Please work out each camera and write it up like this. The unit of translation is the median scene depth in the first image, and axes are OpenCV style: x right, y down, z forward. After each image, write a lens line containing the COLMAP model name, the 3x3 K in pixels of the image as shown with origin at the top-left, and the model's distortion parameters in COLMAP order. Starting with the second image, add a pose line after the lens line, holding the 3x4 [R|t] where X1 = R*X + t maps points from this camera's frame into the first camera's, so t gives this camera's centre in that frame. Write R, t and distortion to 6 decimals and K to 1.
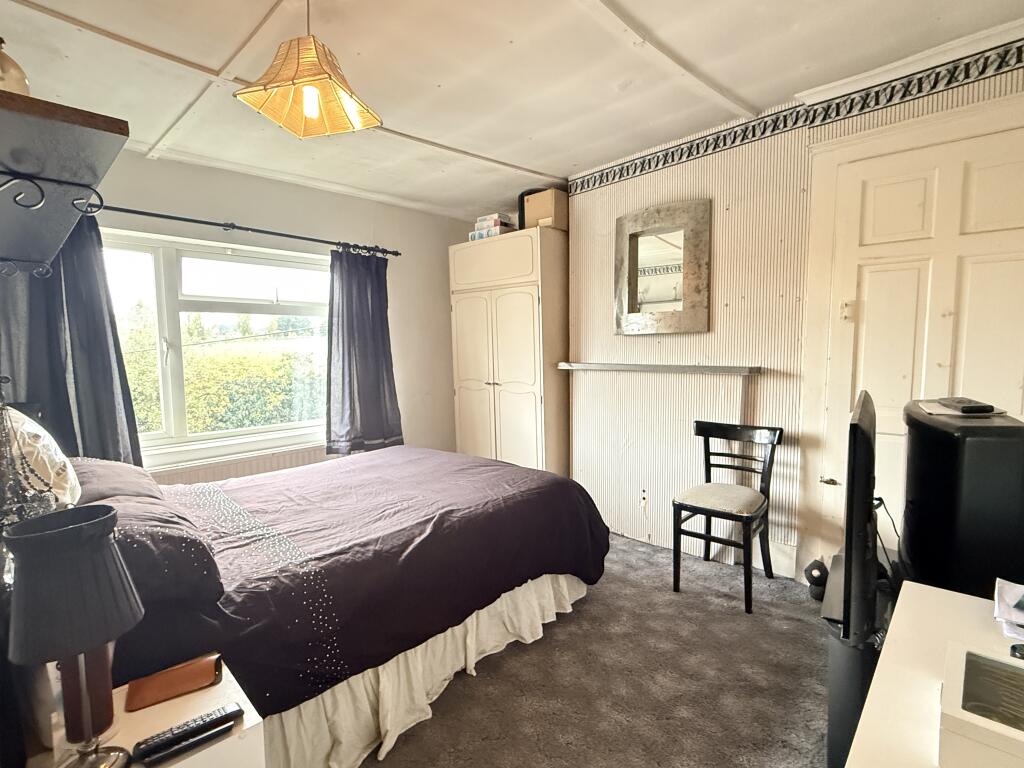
lens RADIAL K [[500.5, 0, 512.0], [0, 500.5, 384.0], [0, 0, 1]] dist [0.000429, 0.000005]
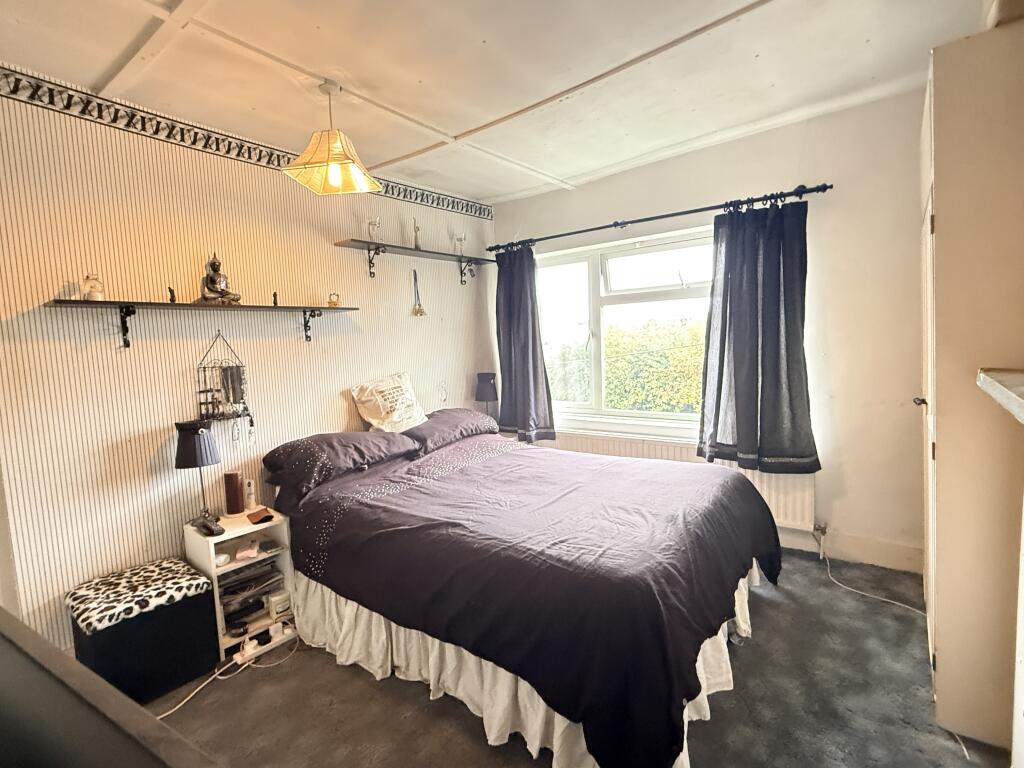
lens RADIAL K [[500.5, 0, 512.0], [0, 500.5, 384.0], [0, 0, 1]] dist [0.000429, 0.000005]
pose [[0.089645, 0.098061, -0.991135, 0.699858], [-0.030779, 0.994939, 0.095654, -0.089052], [0.995498, 0.021932, 0.092210, 0.897074]]
